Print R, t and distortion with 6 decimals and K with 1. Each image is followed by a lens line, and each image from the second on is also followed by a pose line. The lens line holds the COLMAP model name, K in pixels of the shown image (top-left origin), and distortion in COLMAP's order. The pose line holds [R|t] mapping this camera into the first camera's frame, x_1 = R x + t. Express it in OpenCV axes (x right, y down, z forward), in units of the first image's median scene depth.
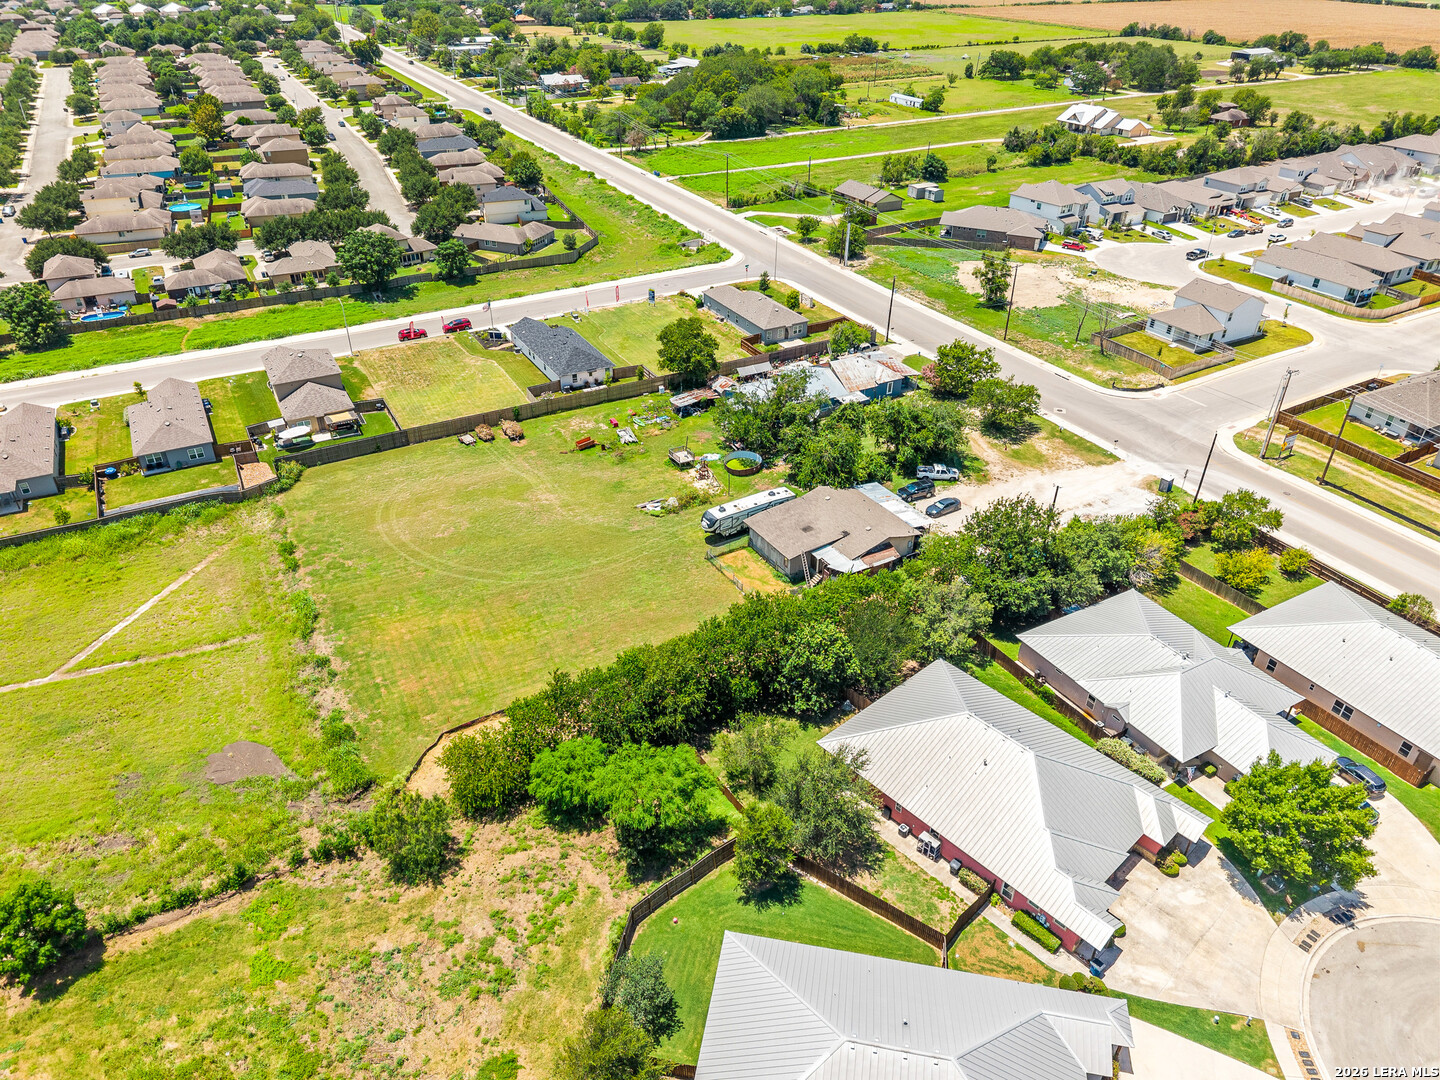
lens RADIAL K [[963.9, 0, 722.1], [0, 963.9, 539.6], [0, 0, 1]] dist [0.018247, -0.015461]
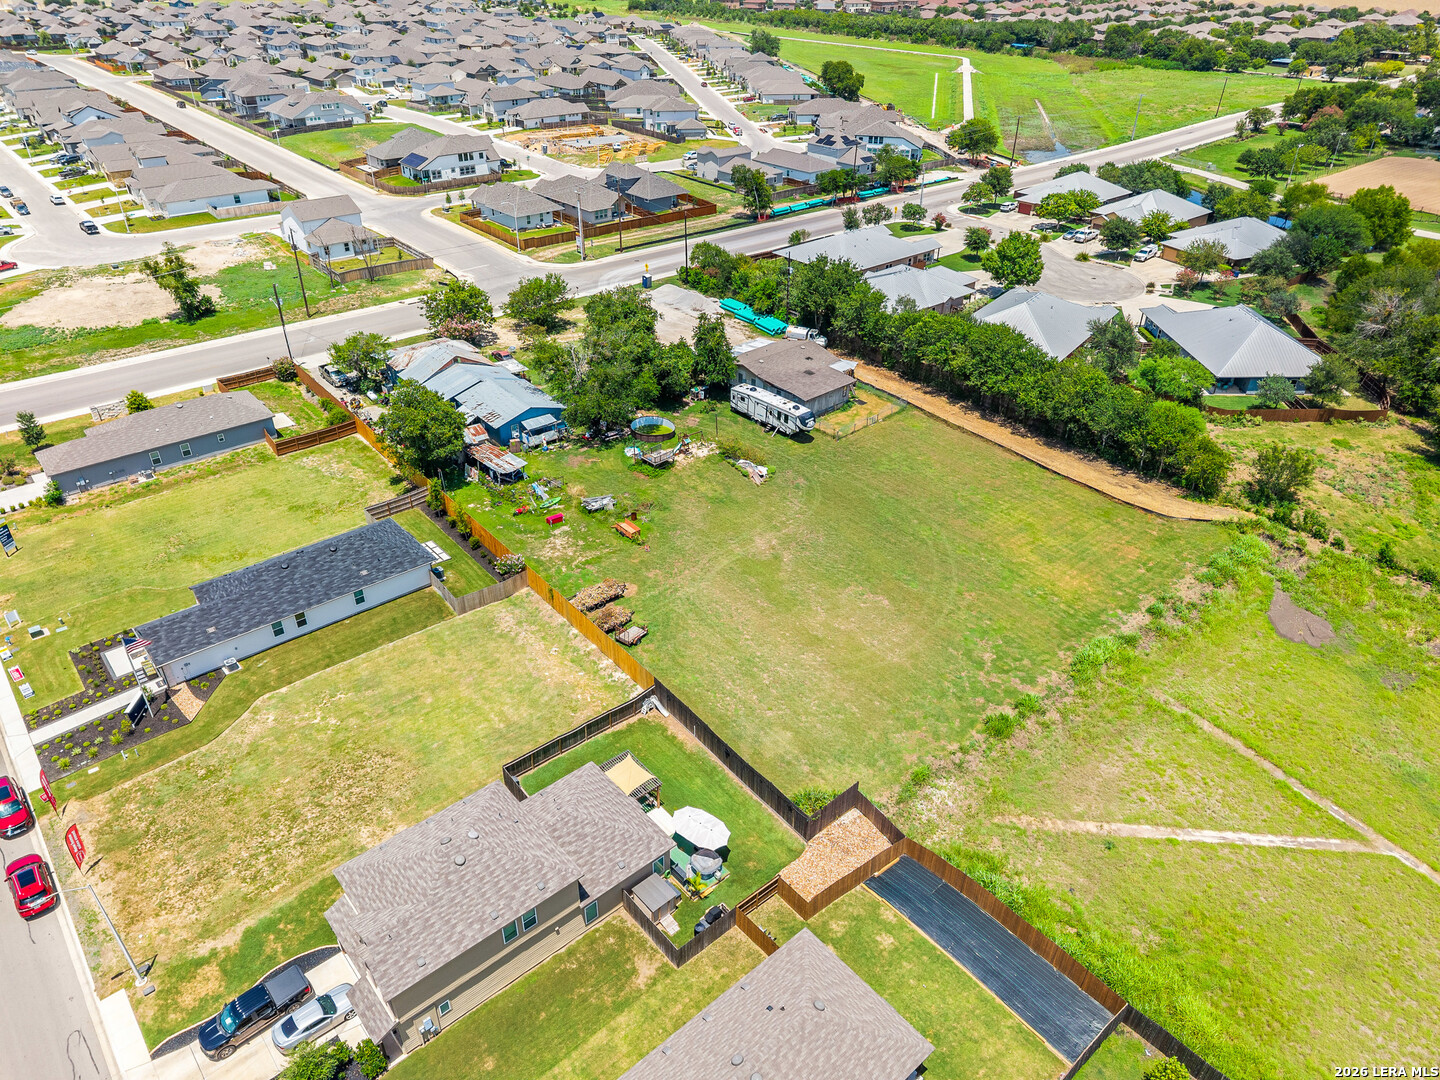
lens RADIAL K [[963.9, 0, 722.1], [0, 963.9, 539.6], [0, 0, 1]] dist [0.018247, -0.015461]
pose [[-0.199657, -0.532811, 0.822344, -0.604731], [0.516666, 0.655850, 0.550379, -0.364903], [-0.832582, 0.534764, 0.144340, 0.678396]]
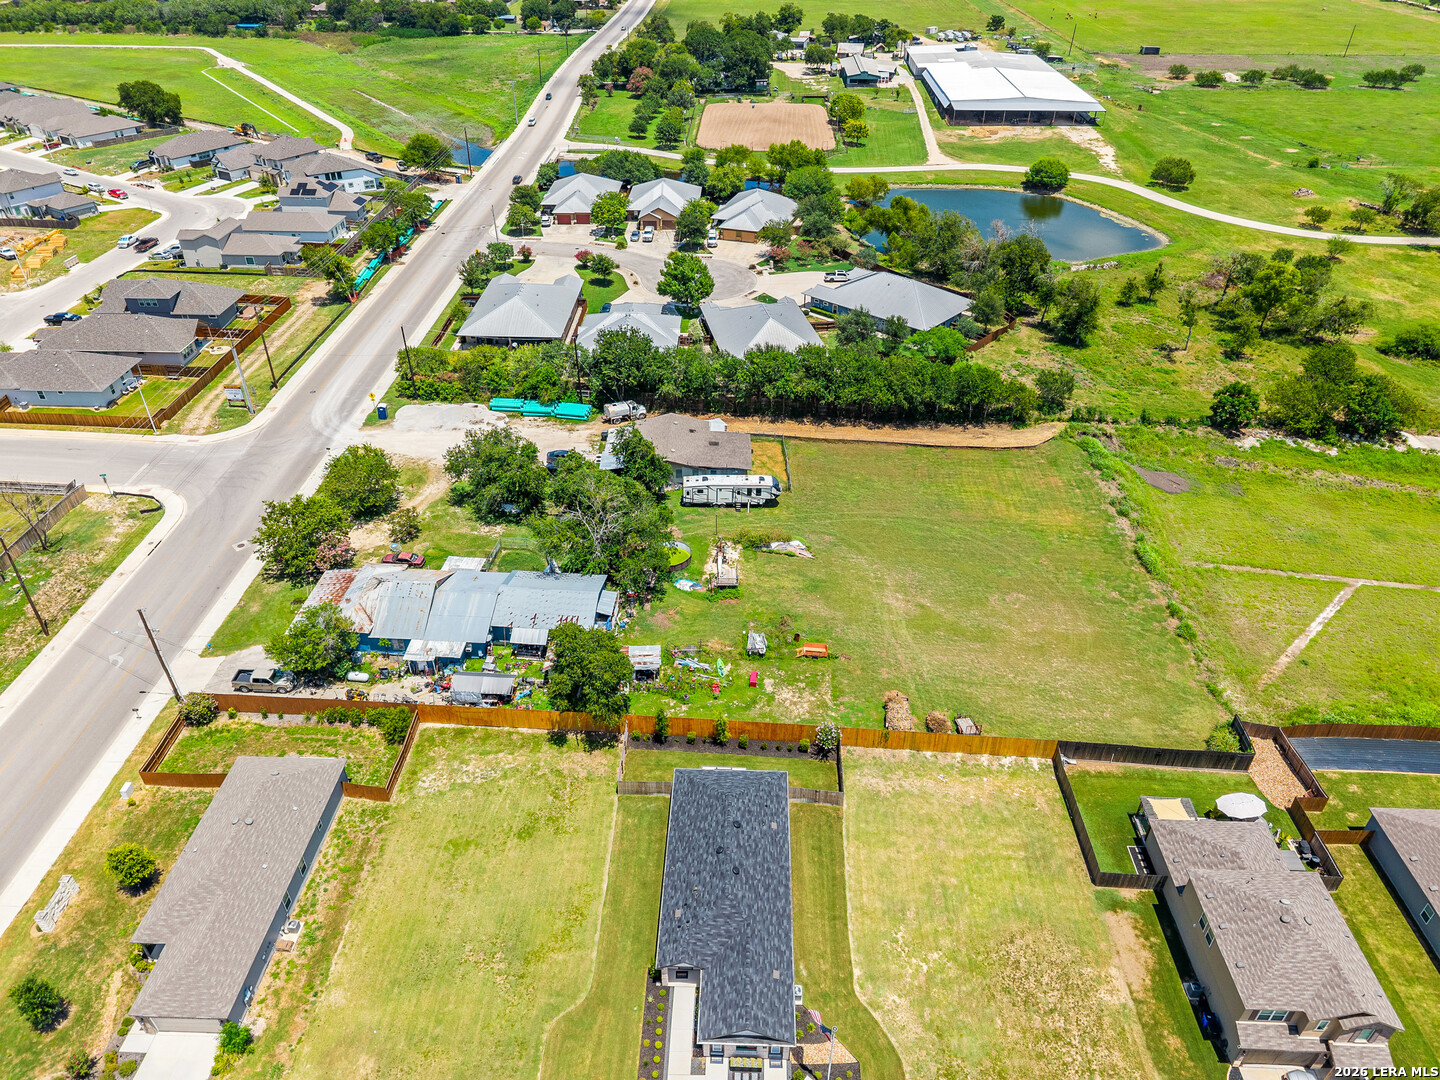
lens RADIAL K [[963.9, 0, 722.1], [0, 963.9, 539.6], [0, 0, 1]] dist [0.018247, -0.015461]
pose [[-0.854131, -0.309943, 0.417607, -0.292371], [0.267821, 0.426185, 0.864082, -0.638202], [-0.445794, 0.849883, -0.281009, 0.939893]]
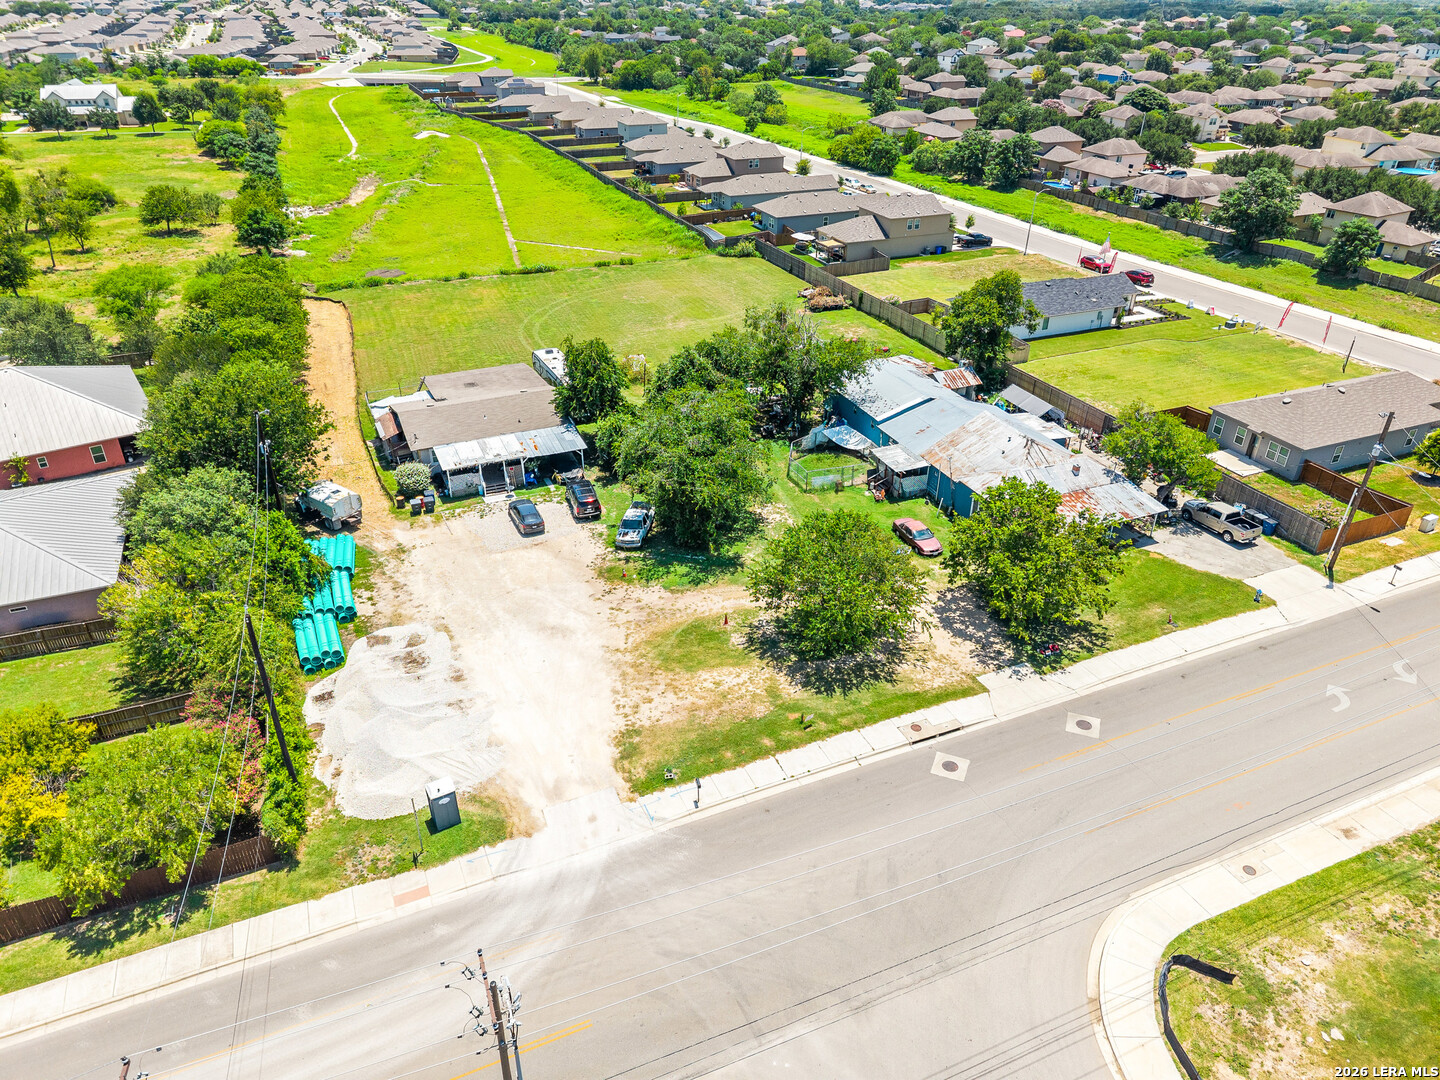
lens RADIAL K [[963.9, 0, 722.1], [0, 963.9, 539.6], [0, 0, 1]] dist [0.018247, -0.015461]
pose [[-0.110898, 0.491515, -0.863779, 0.529388], [-0.543508, 0.697658, 0.466767, -0.262686], [0.832046, 0.521235, 0.189774, 0.717314]]
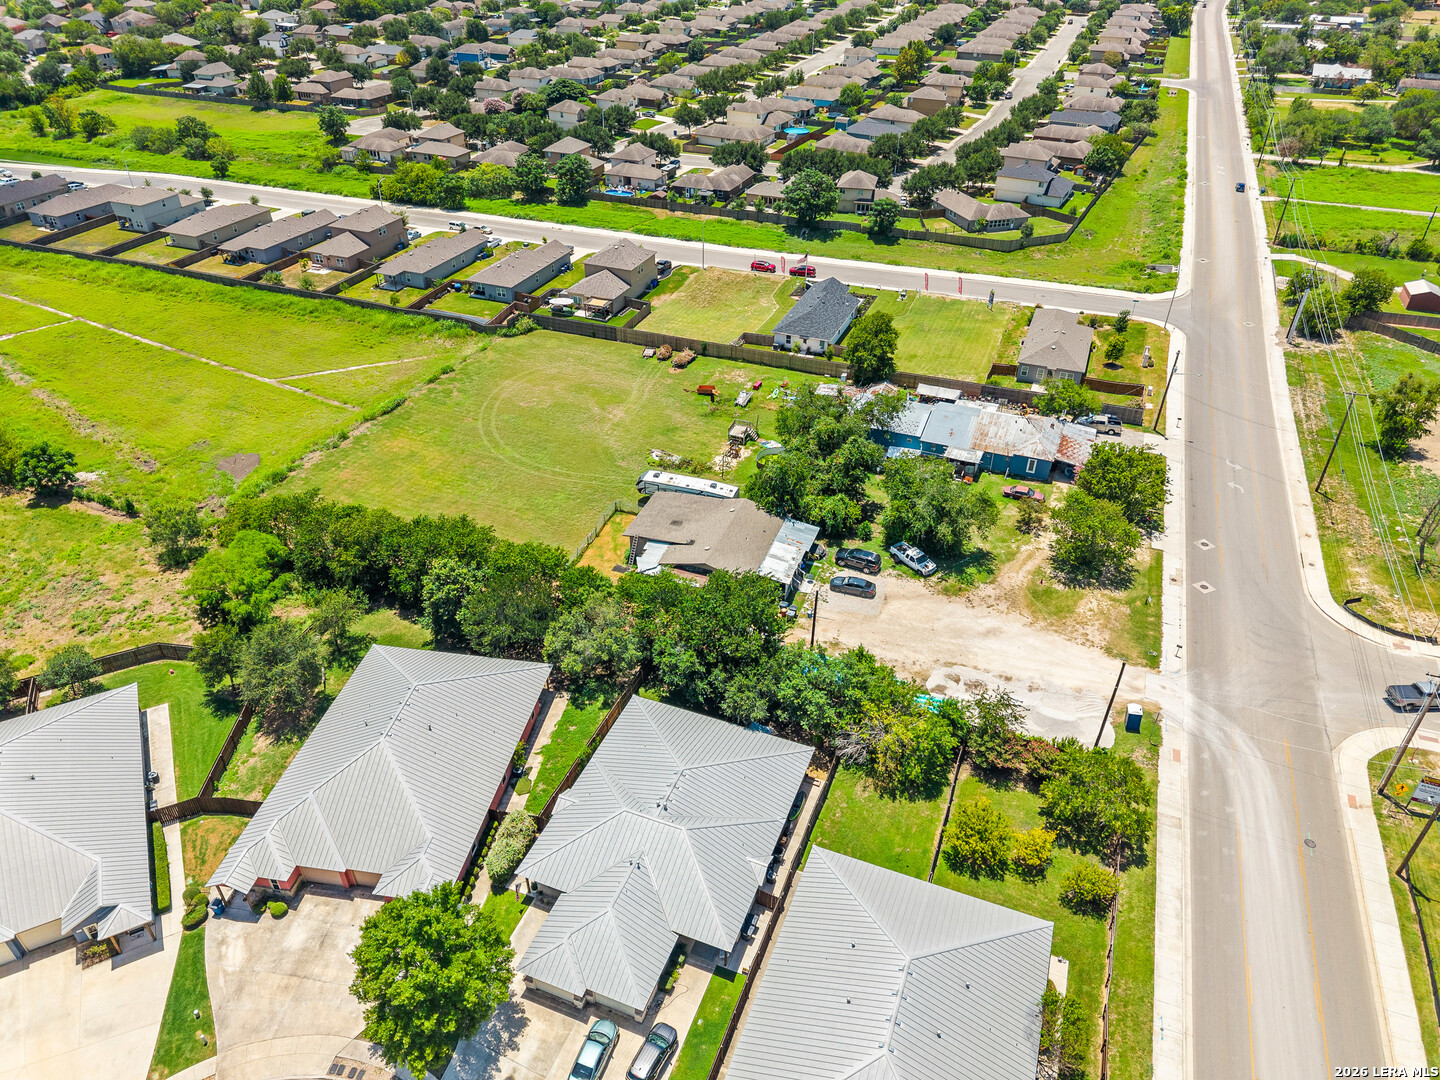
lens RADIAL K [[963.9, 0, 722.1], [0, 963.9, 539.6], [0, 0, 1]] dist [0.018247, -0.015461]
pose [[0.628352, 0.437811, -0.643036, 0.489817], [-0.419395, 0.886836, 0.193984, -0.132870], [0.655196, 0.147796, 0.740861, 0.213454]]
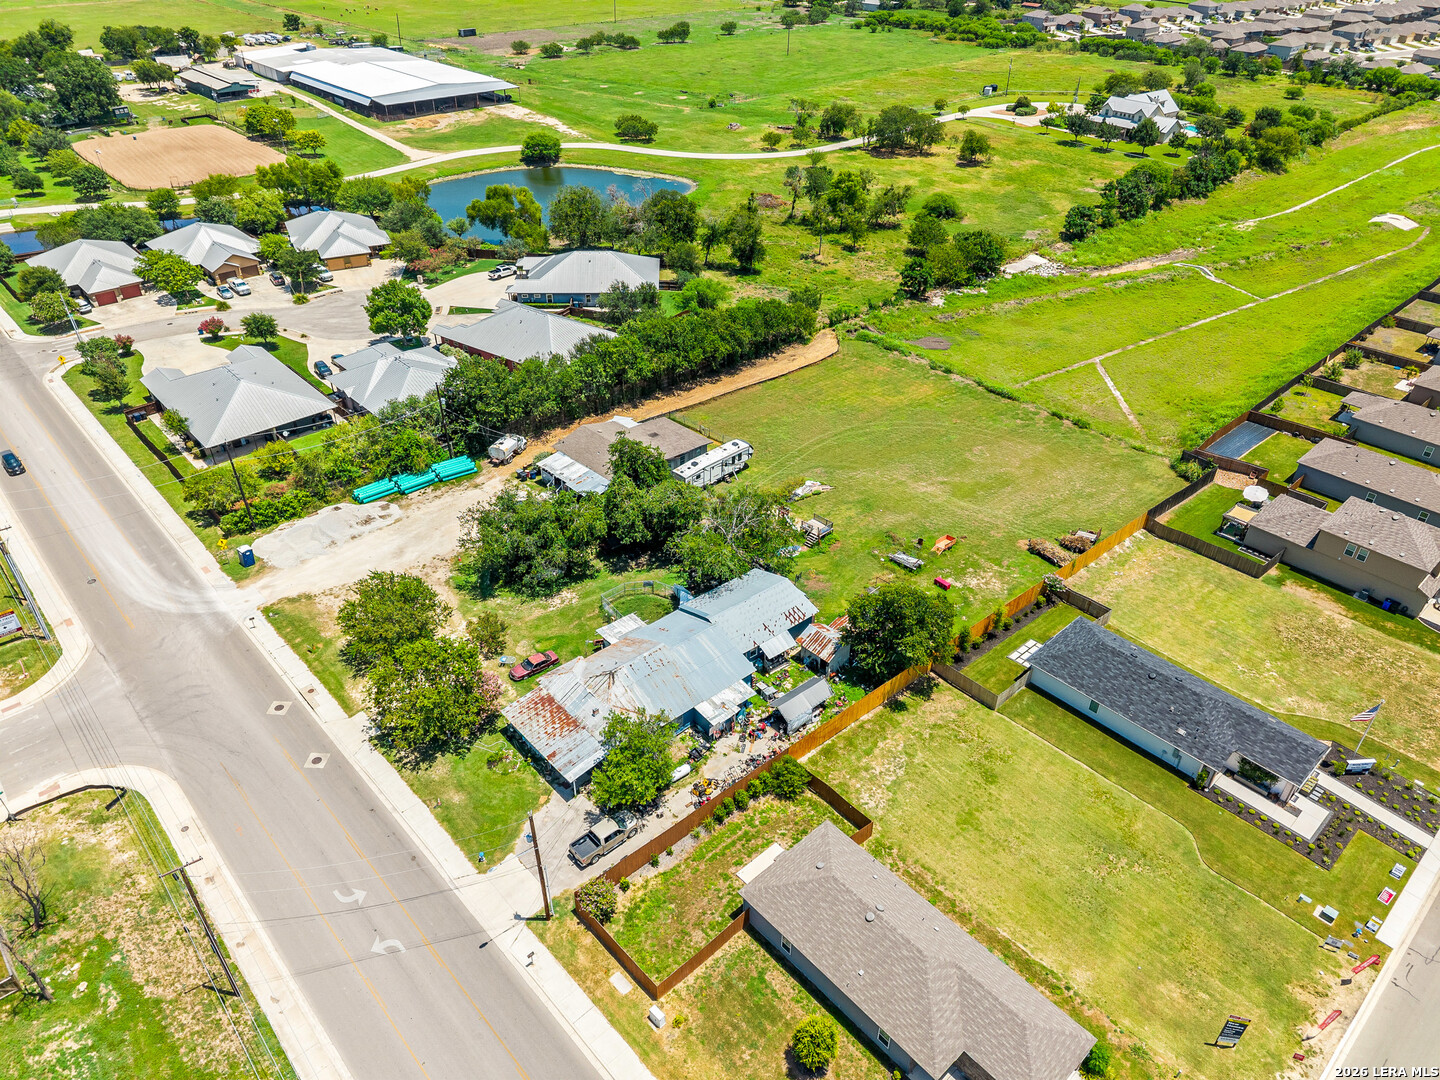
lens RADIAL K [[963.9, 0, 722.1], [0, 963.9, 539.6], [0, 0, 1]] dist [0.018247, -0.015461]
pose [[-0.974609, 0.112900, -0.193366, 0.160208], [-0.134505, 0.395211, 0.908690, -0.658242], [0.179011, 0.911626, -0.369990, 1.019527]]
